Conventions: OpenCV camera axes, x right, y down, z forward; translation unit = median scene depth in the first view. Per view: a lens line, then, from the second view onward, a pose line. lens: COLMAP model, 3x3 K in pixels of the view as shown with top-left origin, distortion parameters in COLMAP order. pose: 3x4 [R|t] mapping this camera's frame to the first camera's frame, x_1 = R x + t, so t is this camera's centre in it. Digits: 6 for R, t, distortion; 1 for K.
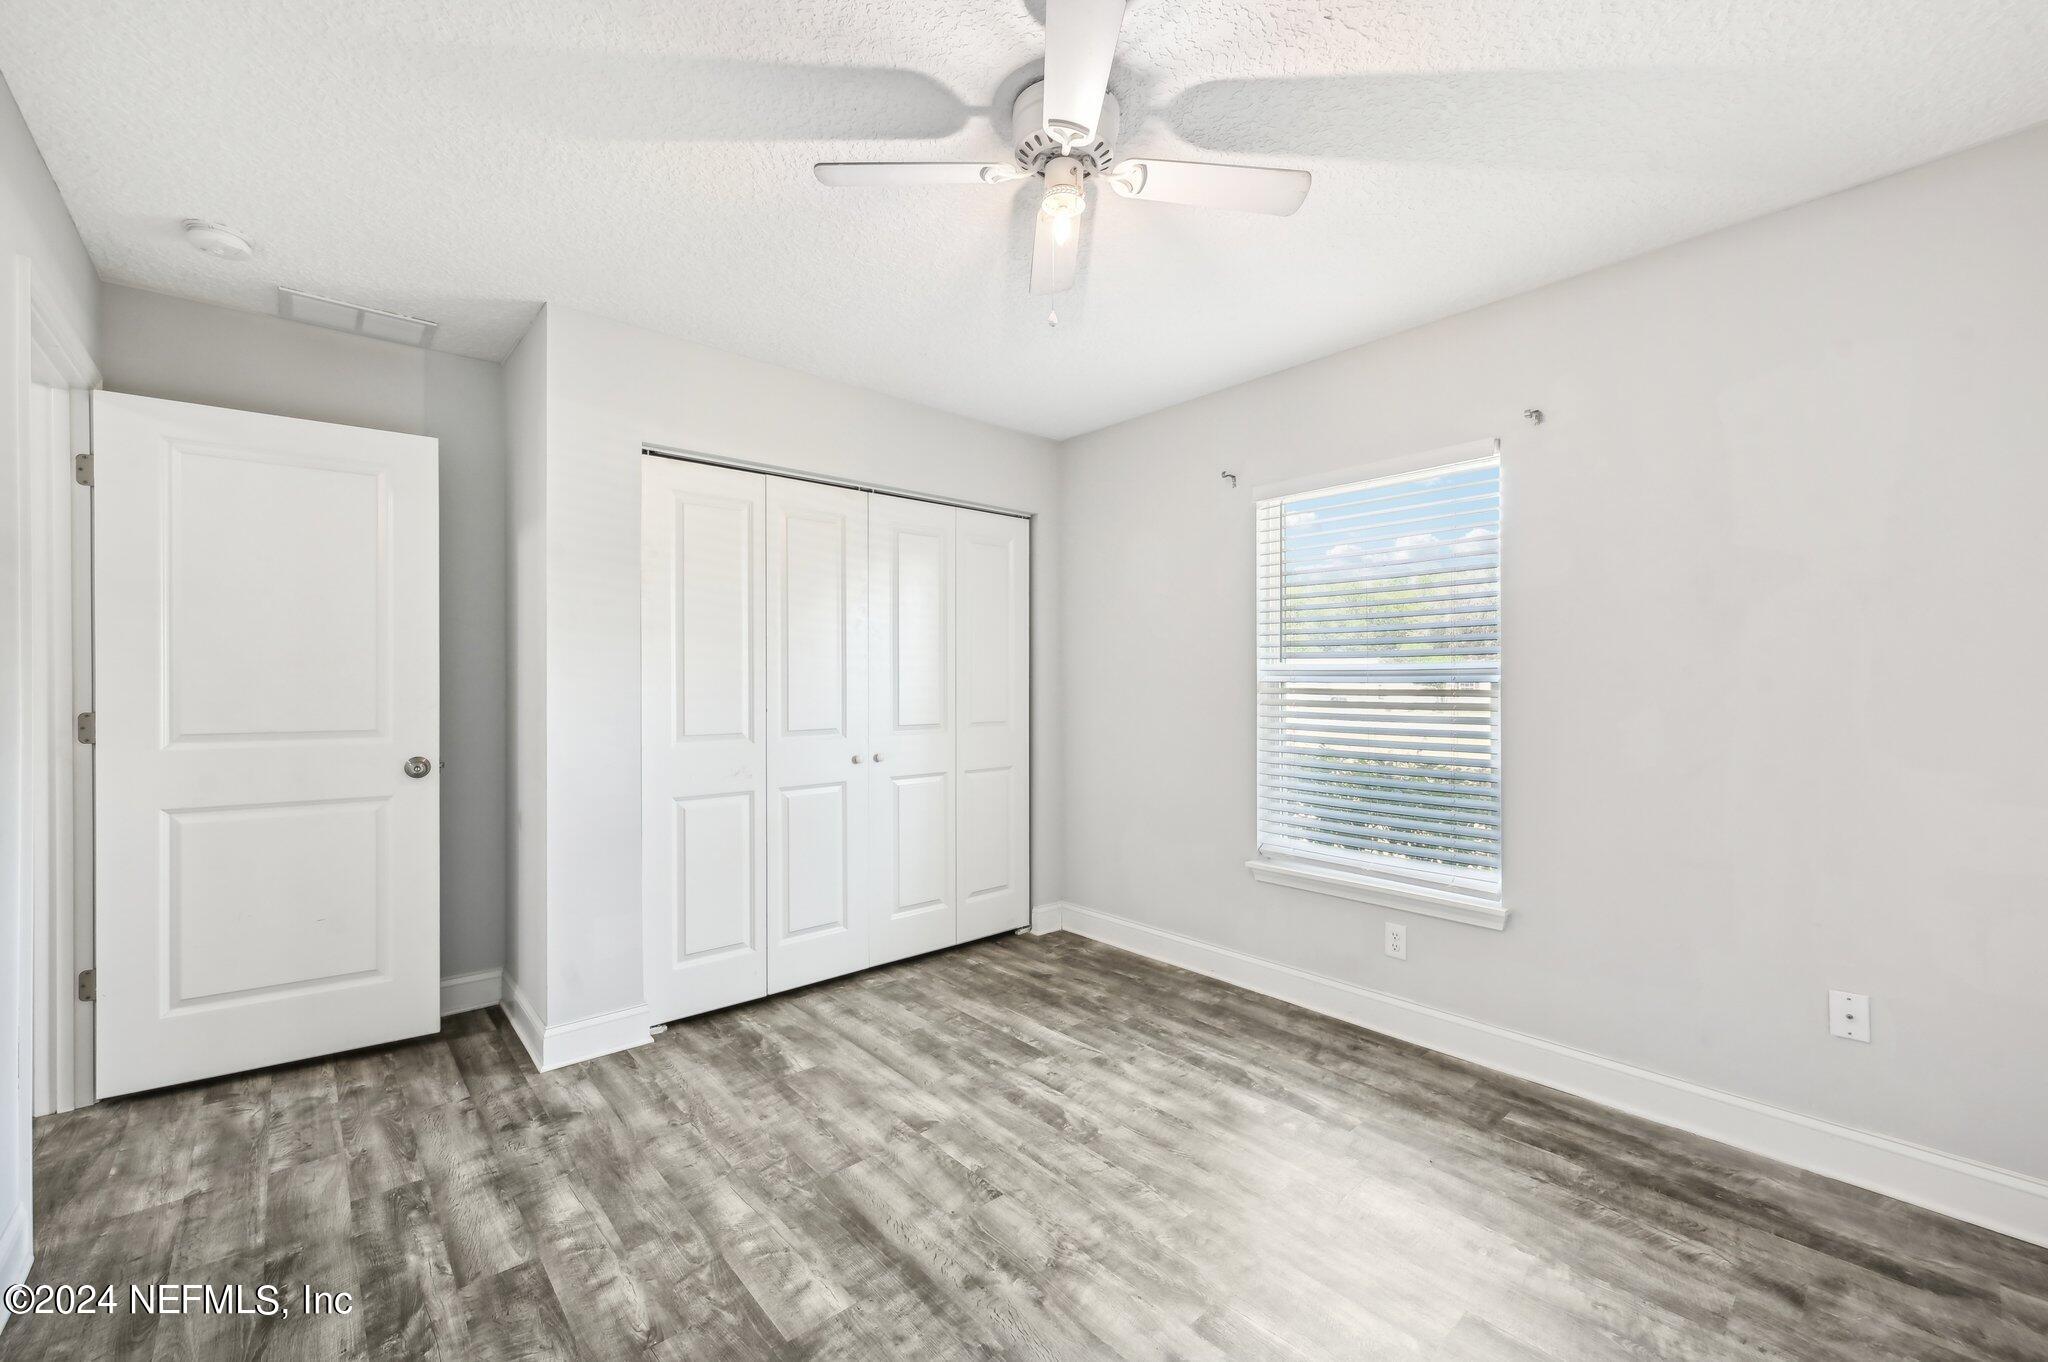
lens RADIAL K [[819.9, 0, 1040.0], [0, 819.9, 675.8], [0, 0, 1]] dist [-0.003940, 0.000813]
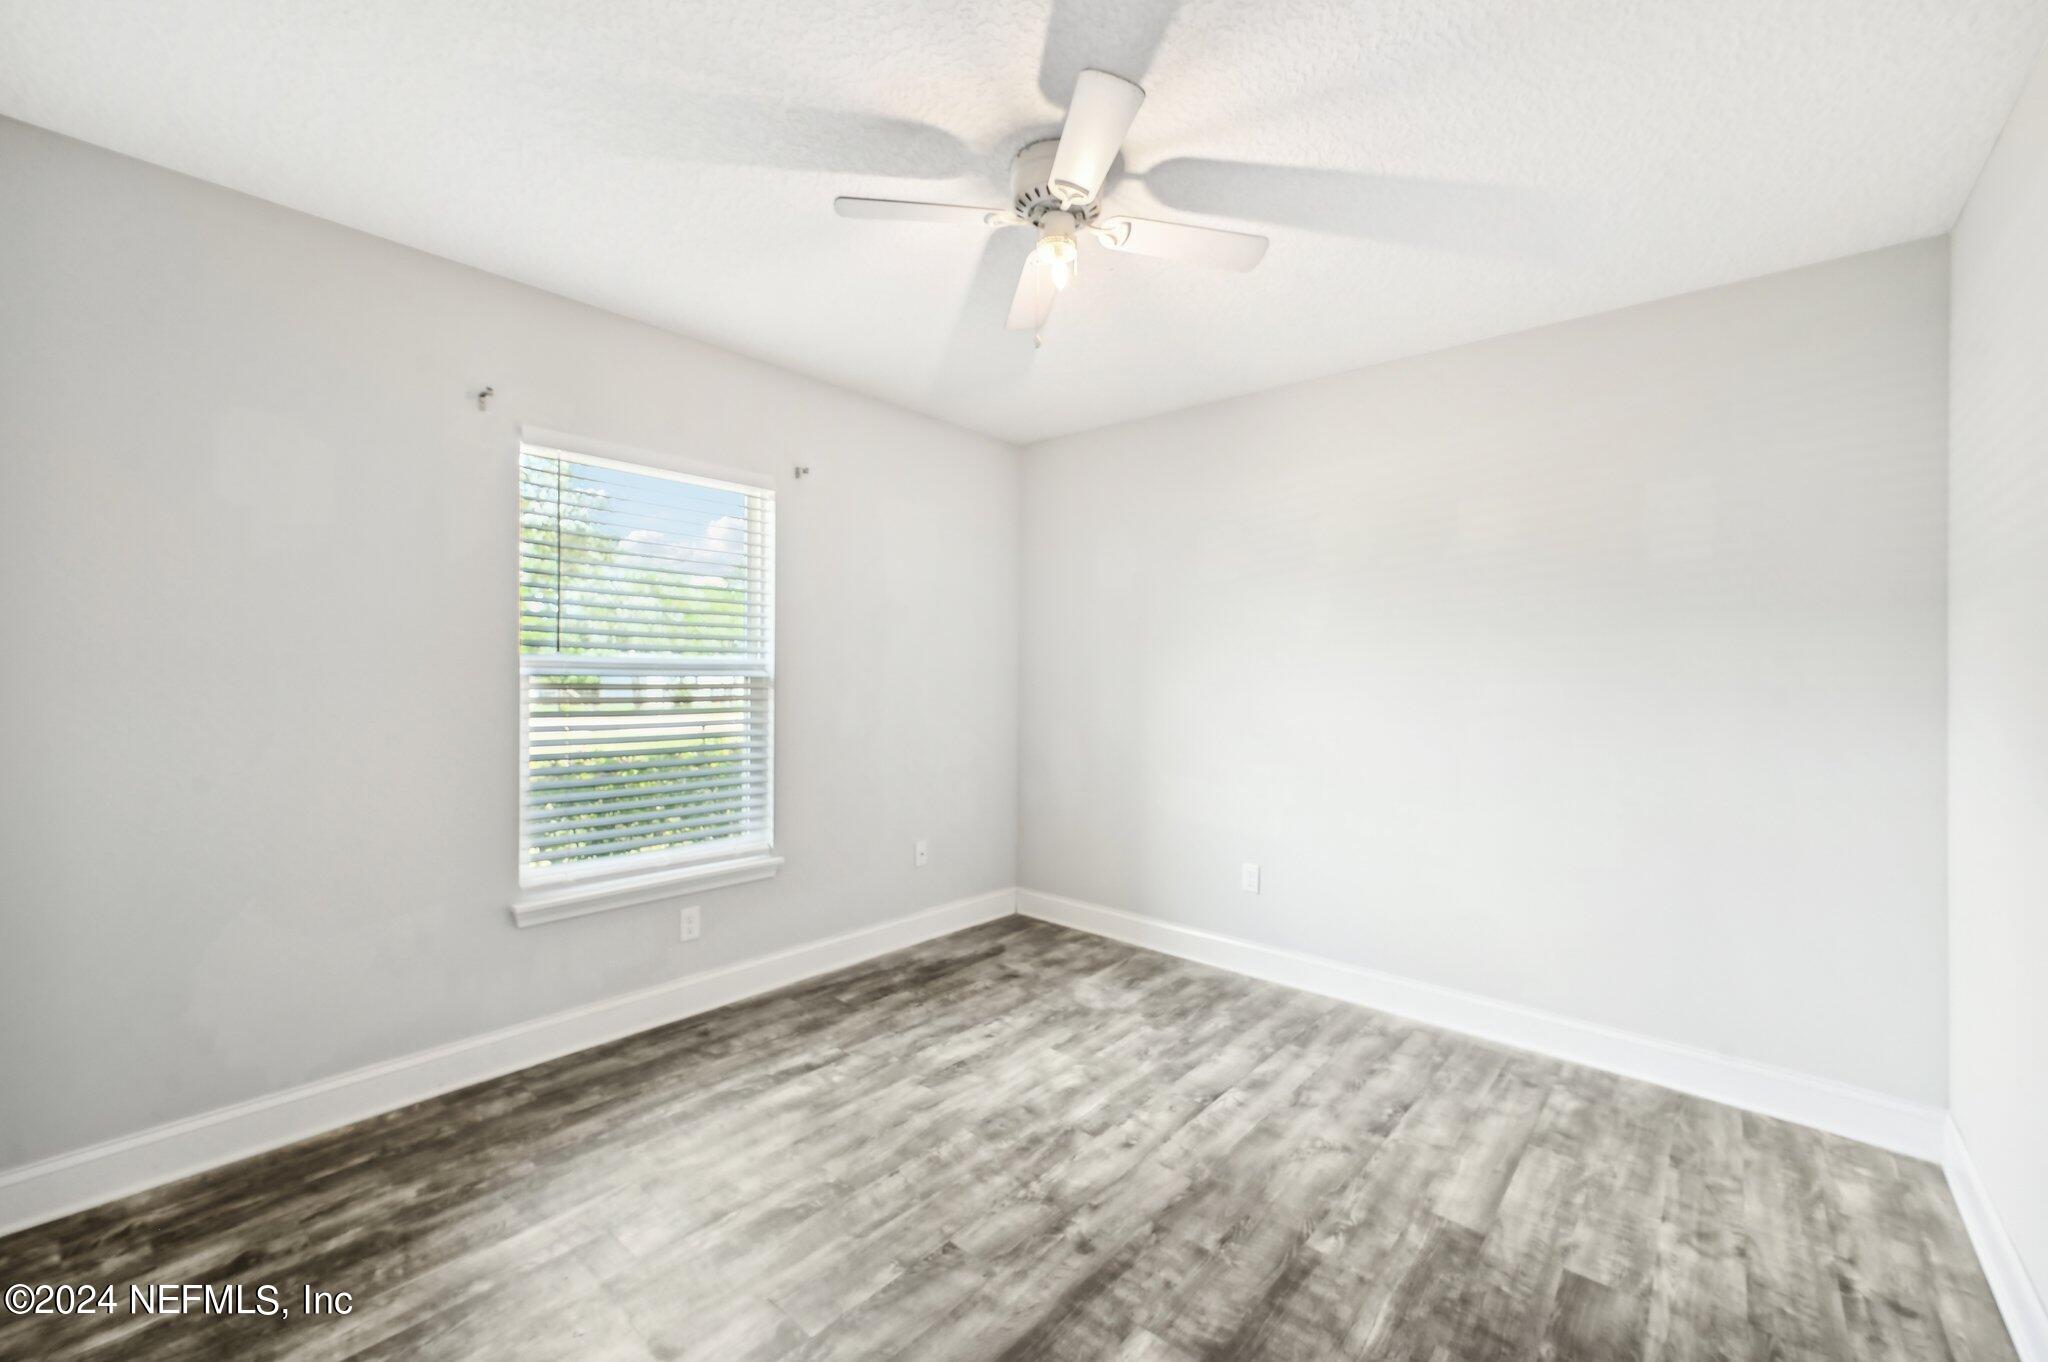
lens RADIAL K [[819.9, 0, 1016.0], [0, 819.9, 678.4], [0, 0, 1]] dist [-0.003940, 0.000813]
pose [[-0.099343, -0.002628, 0.995050, -0.803031], [-0.005418, 0.999983, 0.002100, 0.008072], [-0.995038, -0.005183, -0.099356, 0.861973]]
